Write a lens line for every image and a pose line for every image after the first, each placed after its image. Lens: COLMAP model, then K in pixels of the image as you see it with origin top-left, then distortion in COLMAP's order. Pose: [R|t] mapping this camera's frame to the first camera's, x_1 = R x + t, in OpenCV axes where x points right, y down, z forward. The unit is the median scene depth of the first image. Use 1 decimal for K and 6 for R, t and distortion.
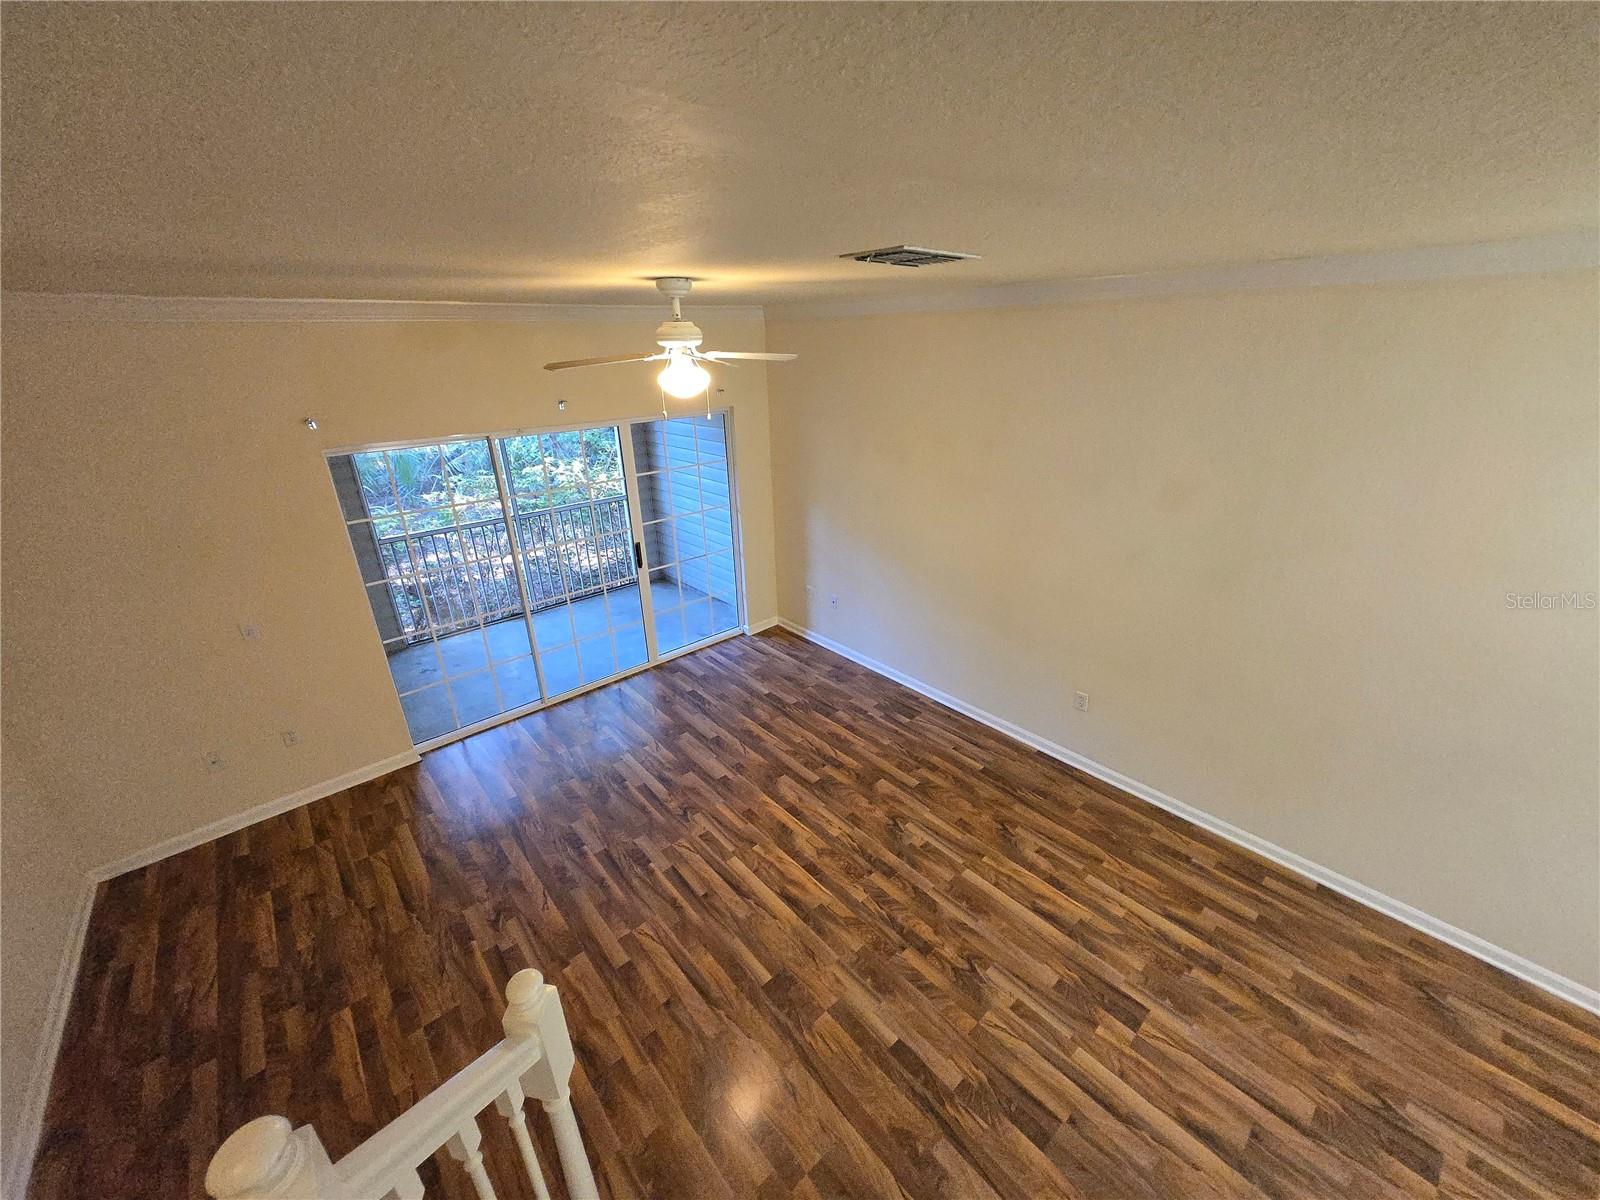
lens RADIAL K [[606.0, 0, 793.5], [0, 606.0, 596.8], [0, 0, 1]] dist [0.005613, -0.002009]
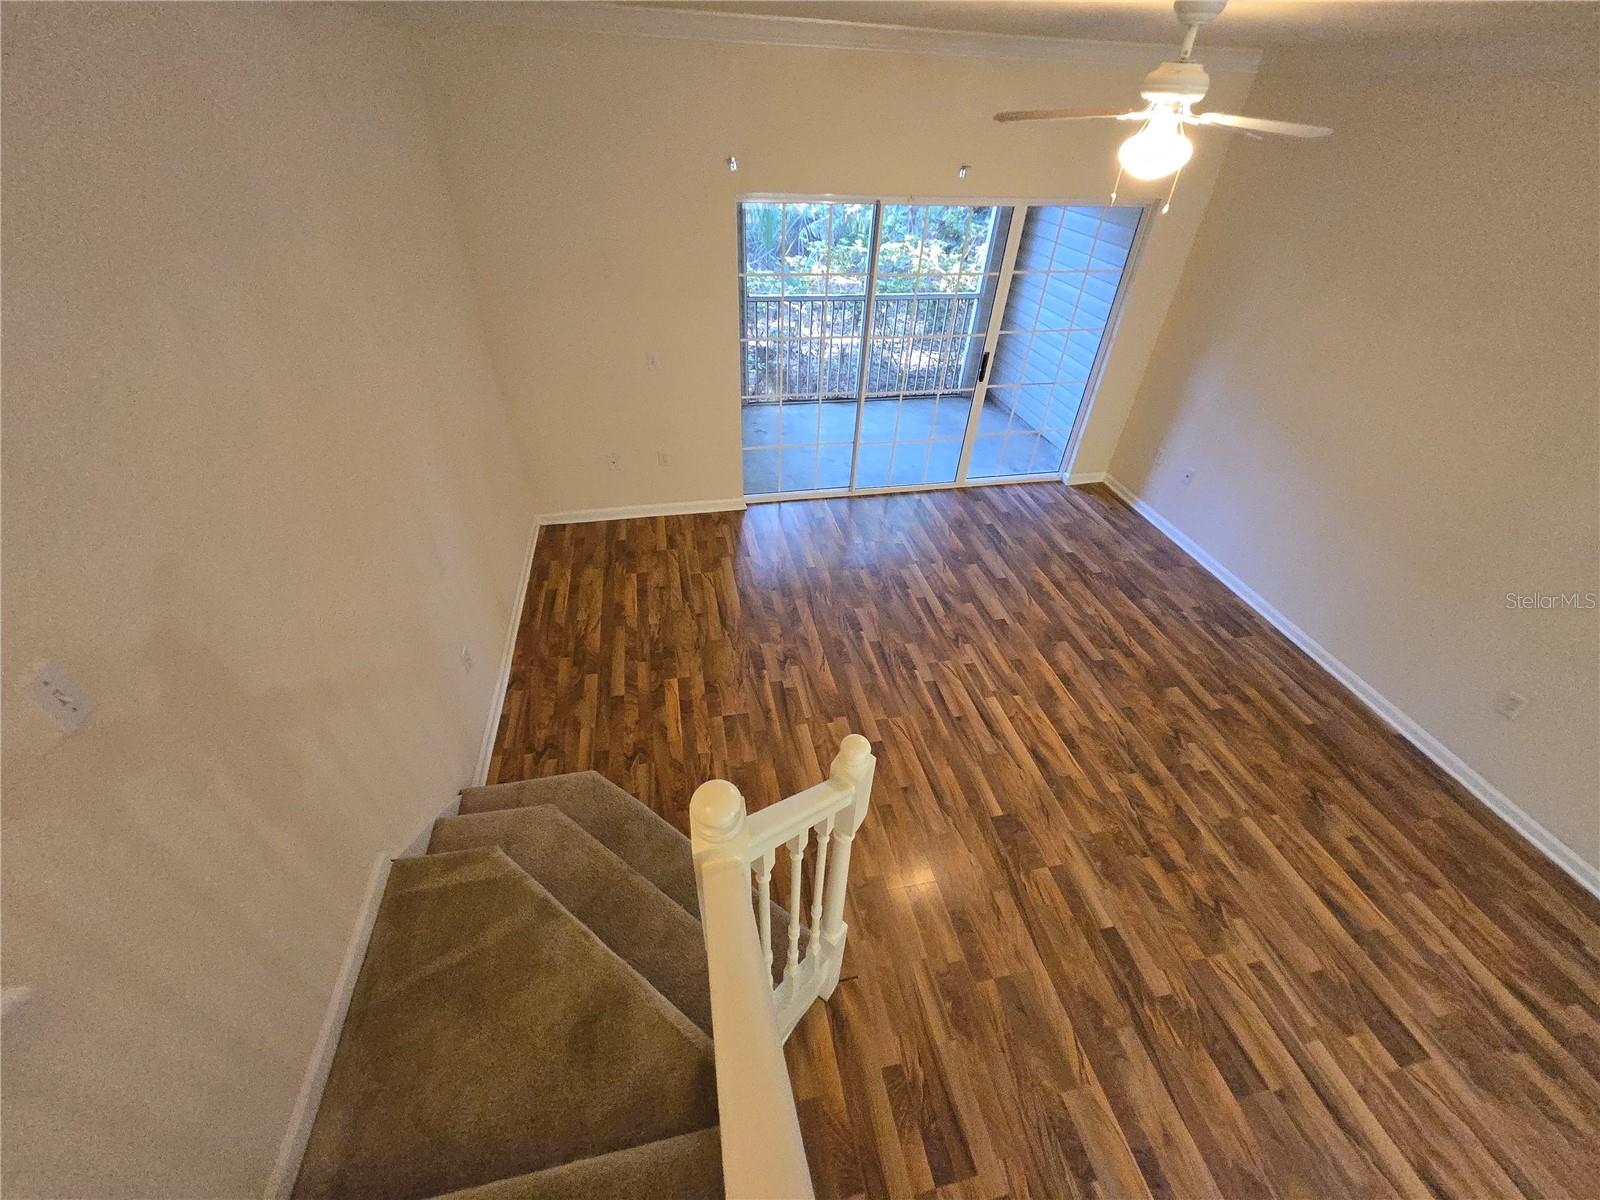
lens RADIAL K [[606.0, 0, 813.7], [0, 606.0, 585.7], [0, 0, 1]] dist [0.005613, -0.002009]
pose [[0.875921, 0.346975, -0.335218, -0.092041], [-0.241423, 0.916797, 0.318116, 0.008765], [0.417705, -0.197714, 0.886810, 0.010613]]
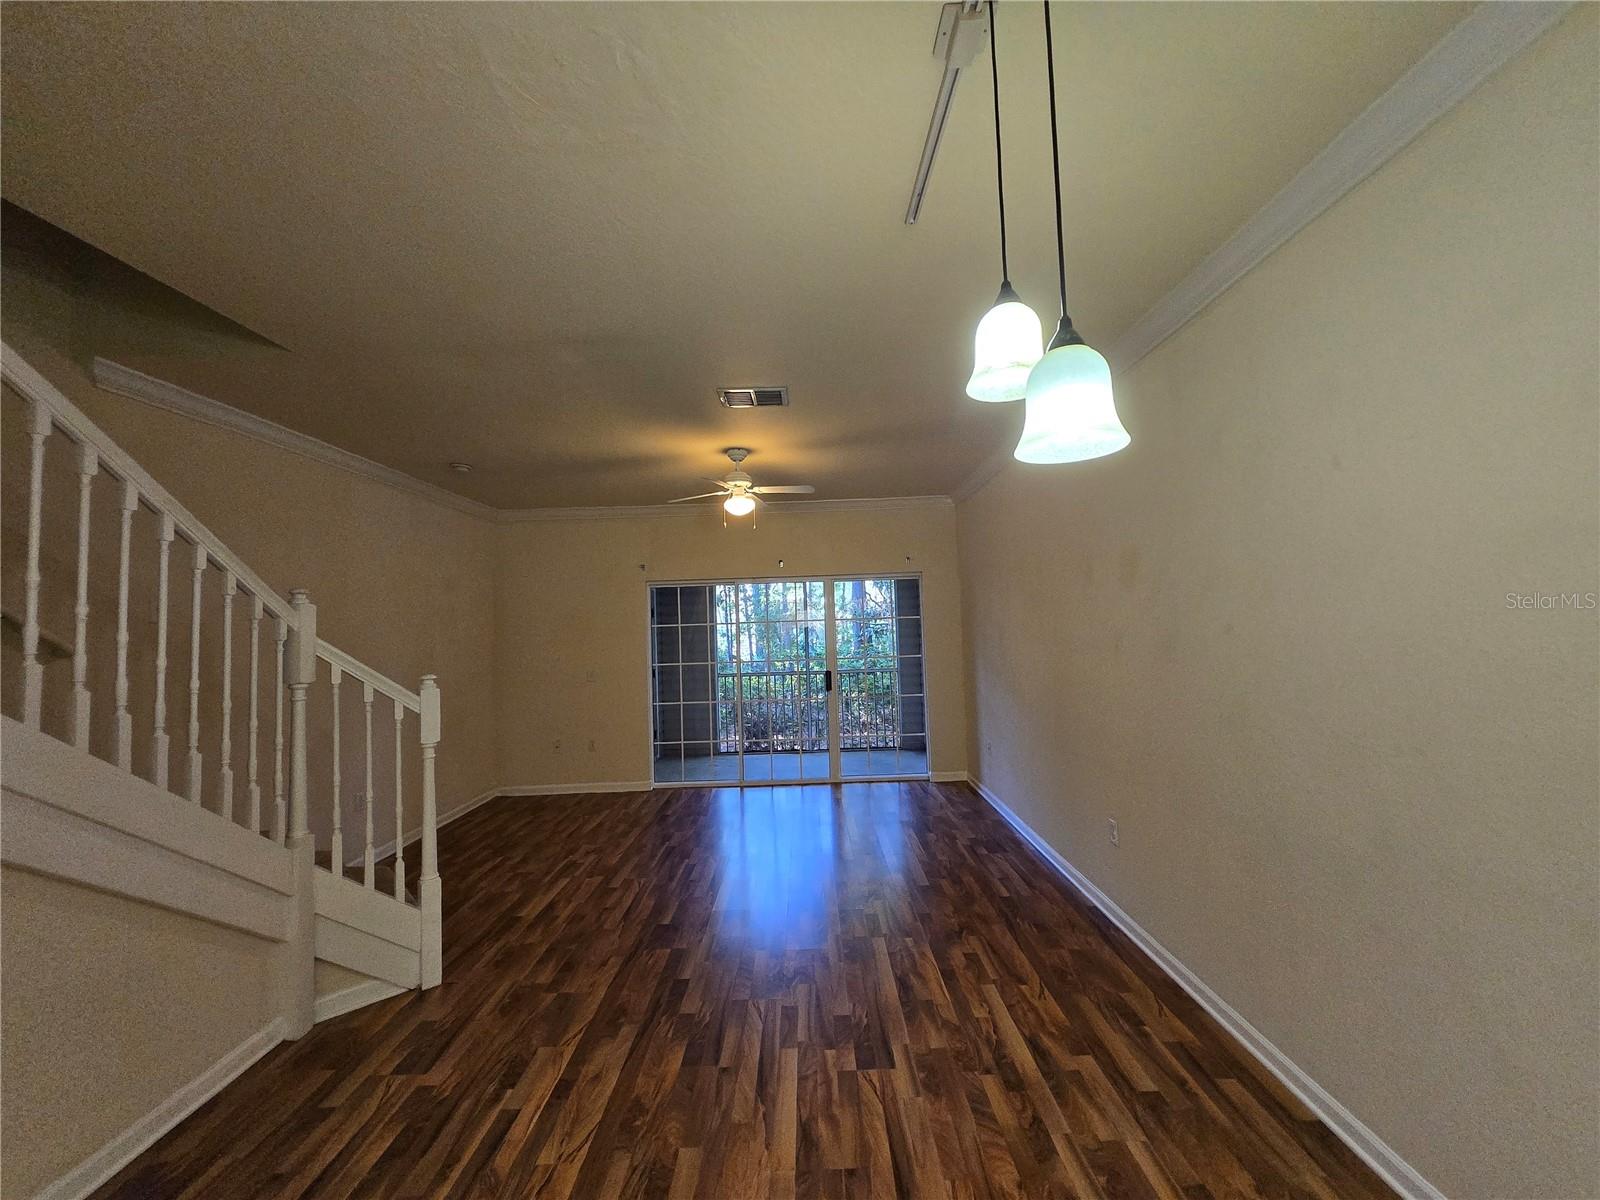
lens RADIAL K [[606.0, 0, 805.4], [0, 606.0, 604.0], [0, 0, 1]] dist [0.005613, -0.002009]
pose [[0.761208, -0.017460, -0.648273, 0.837923], [-0.239862, 0.921167, -0.306458, 0.290034], [0.602518, 0.388775, 0.697012, 0.050174]]
